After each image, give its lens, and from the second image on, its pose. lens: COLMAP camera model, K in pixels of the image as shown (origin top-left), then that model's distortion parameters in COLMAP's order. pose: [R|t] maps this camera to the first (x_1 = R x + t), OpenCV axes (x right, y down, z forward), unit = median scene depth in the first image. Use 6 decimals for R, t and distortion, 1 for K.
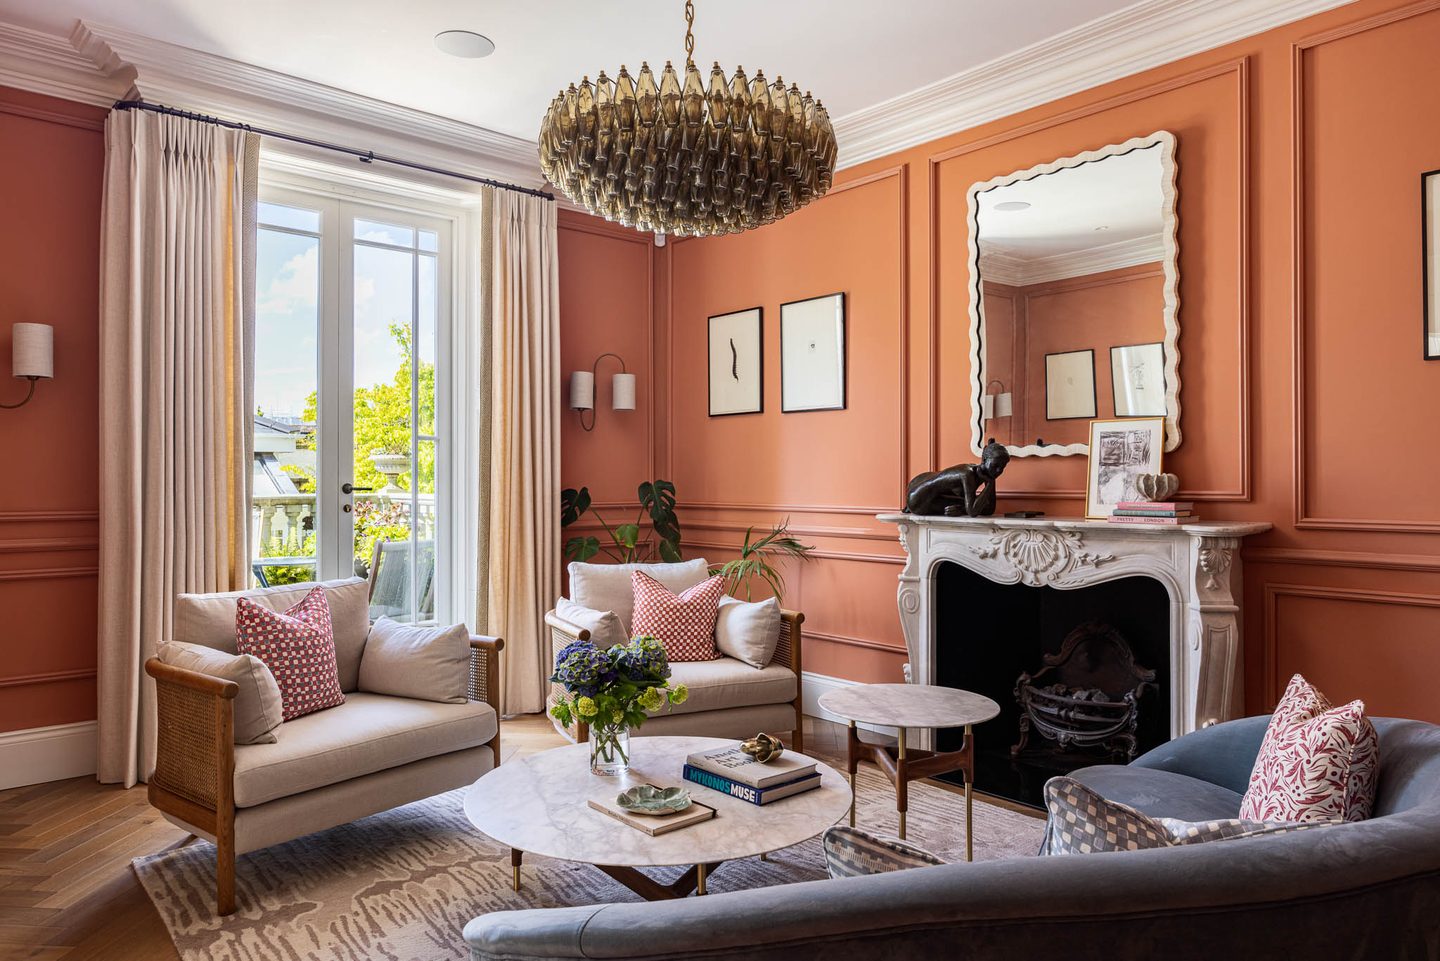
lens RADIAL K [[949.1, 0, 720.0], [0, 949.1, 480.5], [0, 0, 1]] dist [-0.000358, -0.000312]
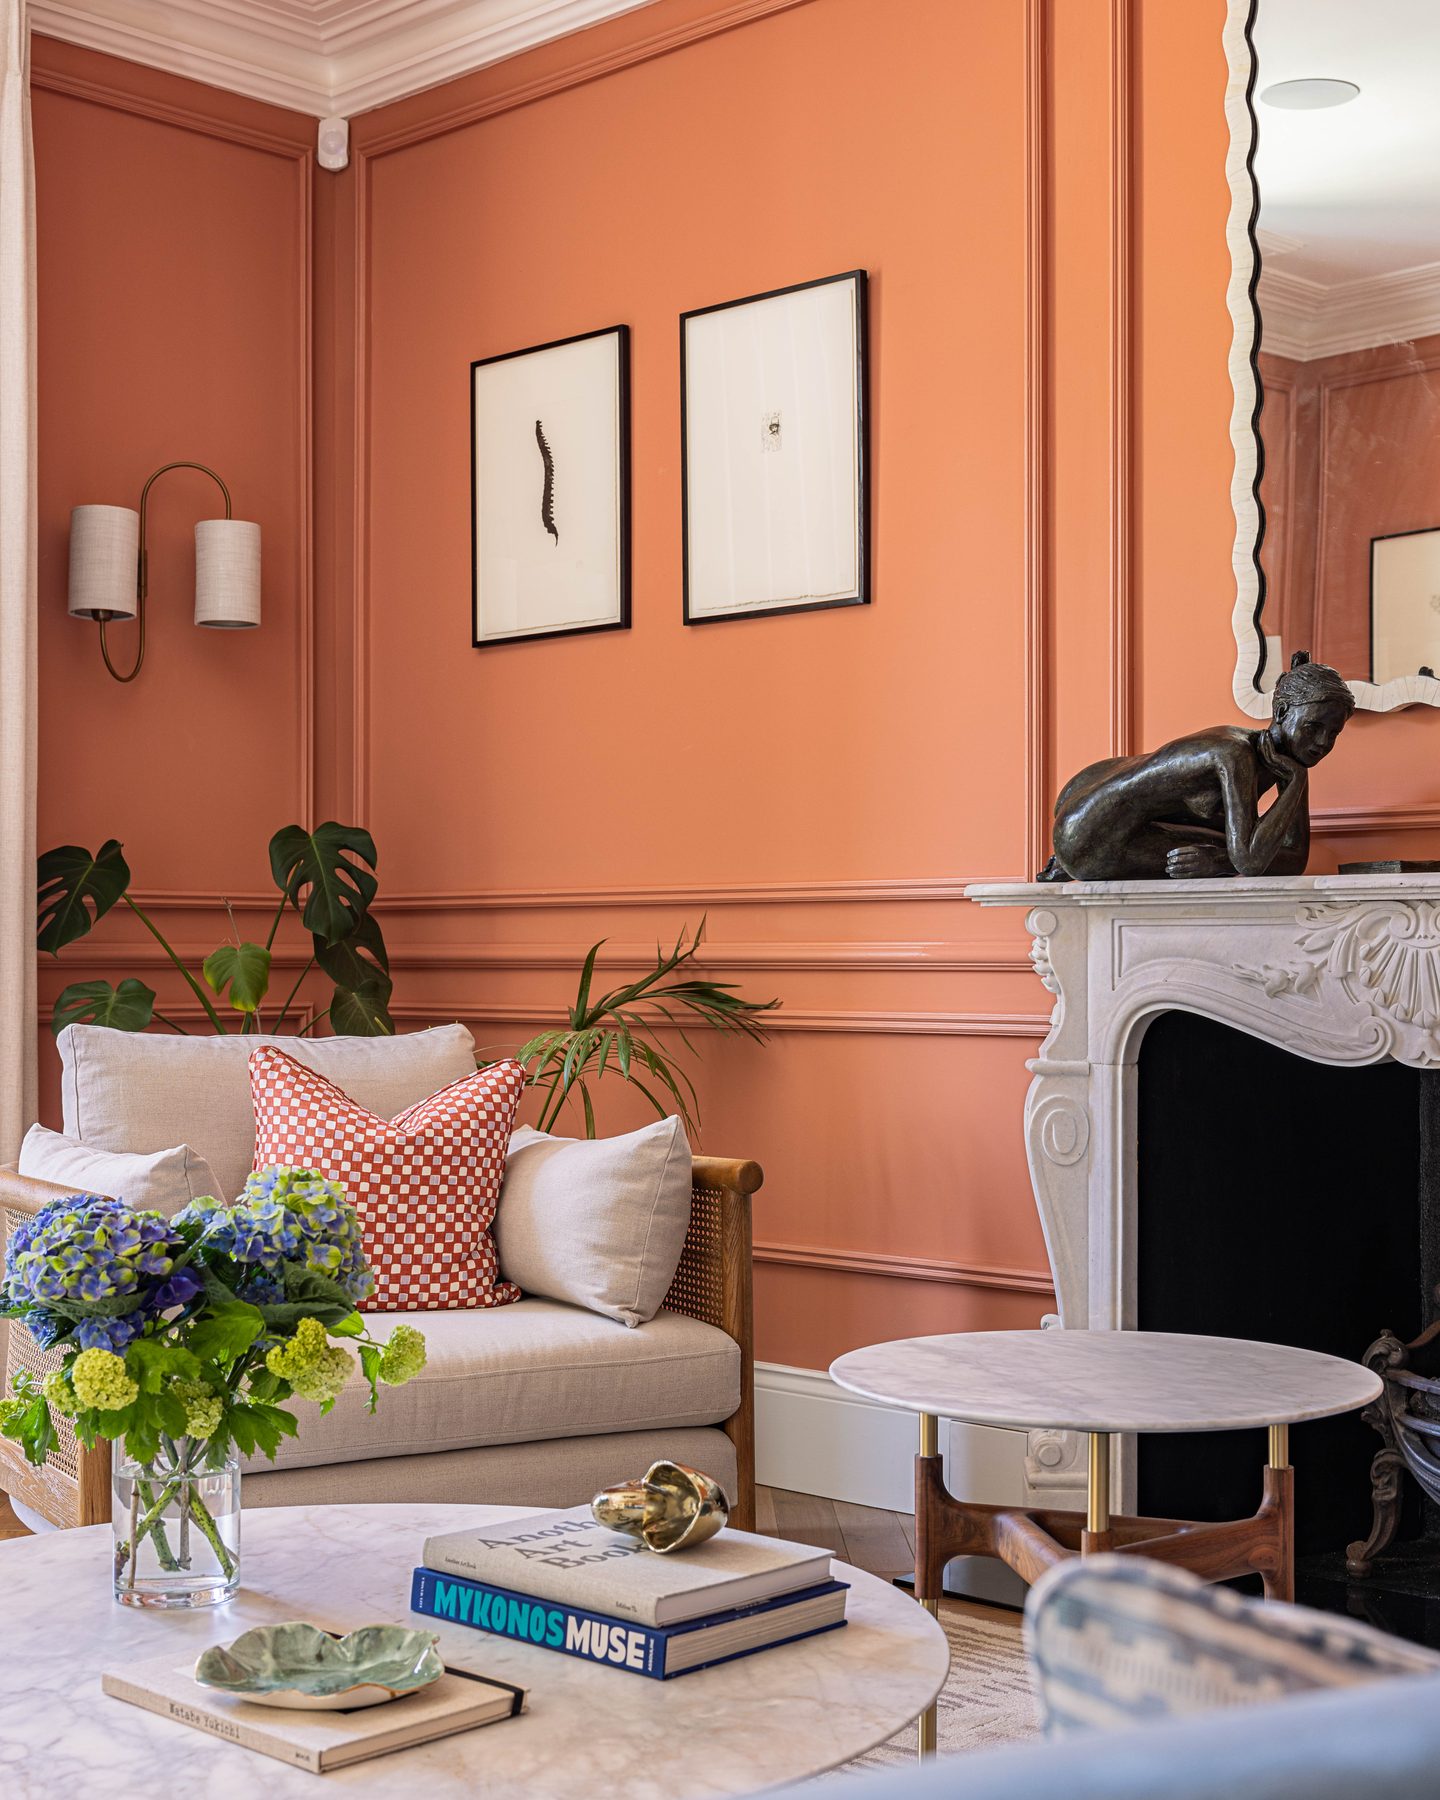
lens RADIAL K [[2567.8, 0, 720.0], [0, 2567.8, 900.0], [0, 0, 1]] dist [-0.003826, 0.060162]
pose [[0.996101, 0.001438, 0.088213, -0.008999], [-0.001383, 0.999999, -0.000685, 0.055622], [-0.088214, 0.000560, 0.996101, 0.099378]]
